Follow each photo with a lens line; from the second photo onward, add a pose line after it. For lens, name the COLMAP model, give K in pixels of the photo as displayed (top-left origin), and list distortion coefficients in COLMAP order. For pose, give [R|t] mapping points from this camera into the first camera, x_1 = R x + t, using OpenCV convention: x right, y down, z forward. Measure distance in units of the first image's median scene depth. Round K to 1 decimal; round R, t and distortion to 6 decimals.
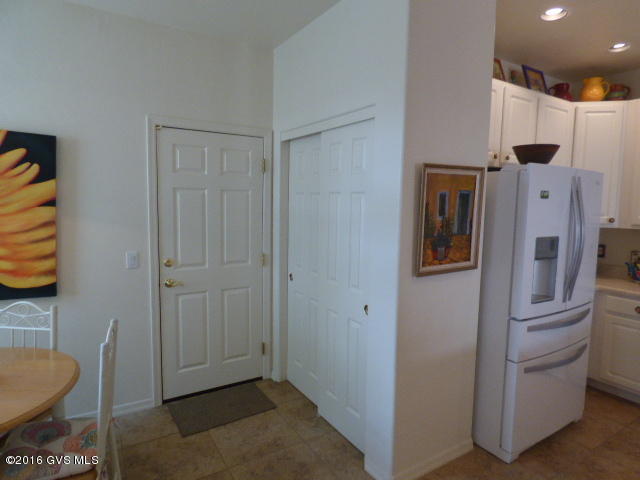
lens RADIAL K [[387.6, 0, 320.0], [0, 387.6, 240.0], [0, 0, 1]] dist [-0.022669, 0.000139]
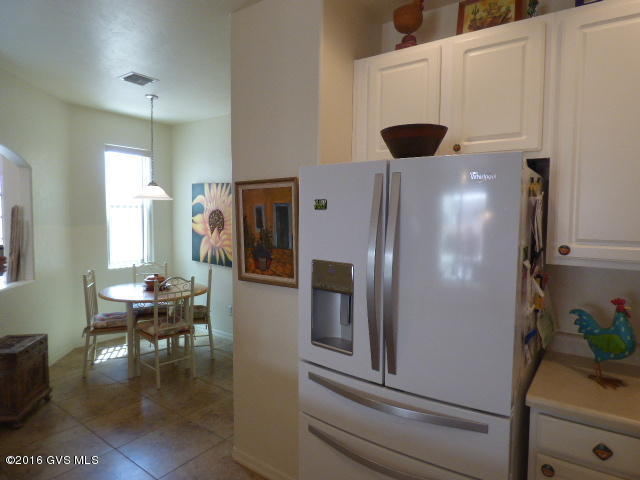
lens RADIAL K [[387.6, 0, 320.0], [0, 387.6, 240.0], [0, 0, 1]] dist [-0.022669, 0.000139]
pose [[0.382016, 0.050397, -0.922780, 1.327761], [-0.098539, 0.995041, 0.013550, -0.058936], [0.918887, 0.085754, 0.385088, 0.725728]]
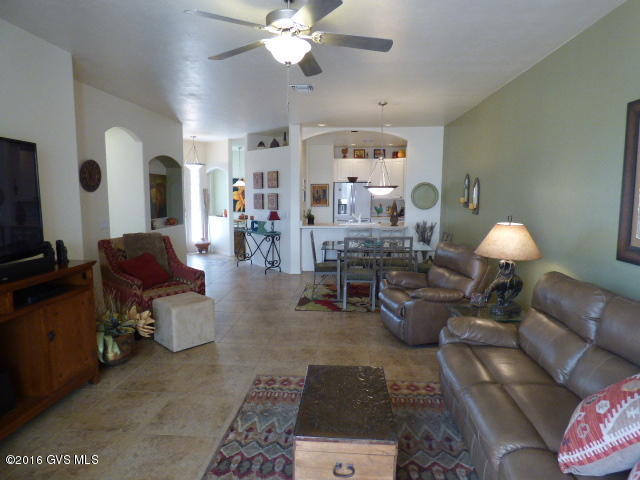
lens RADIAL K [[383.3, 0, 320.0], [0, 383.3, 240.0], [0, 0, 1]] dist [0.000383, 0.000003]
pose [[0.818178, 0.058314, -0.572000, 3.075144], [-0.056249, 0.998189, 0.021306, 0.400795], [0.572206, 0.014742, 0.819977, -2.891523]]
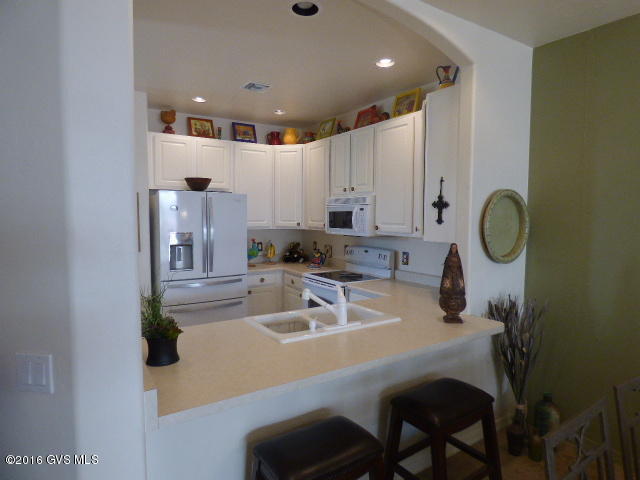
lens RADIAL K [[387.6, 0, 320.0], [0, 387.6, 240.0], [0, 0, 1]] dist [-0.022669, 0.000139]
pose [[0.999429, -0.015485, 0.030036, 1.220600], [0.016659, 0.999092, -0.039216, 0.108308], [-0.029402, 0.039694, 0.998779, -0.778383]]
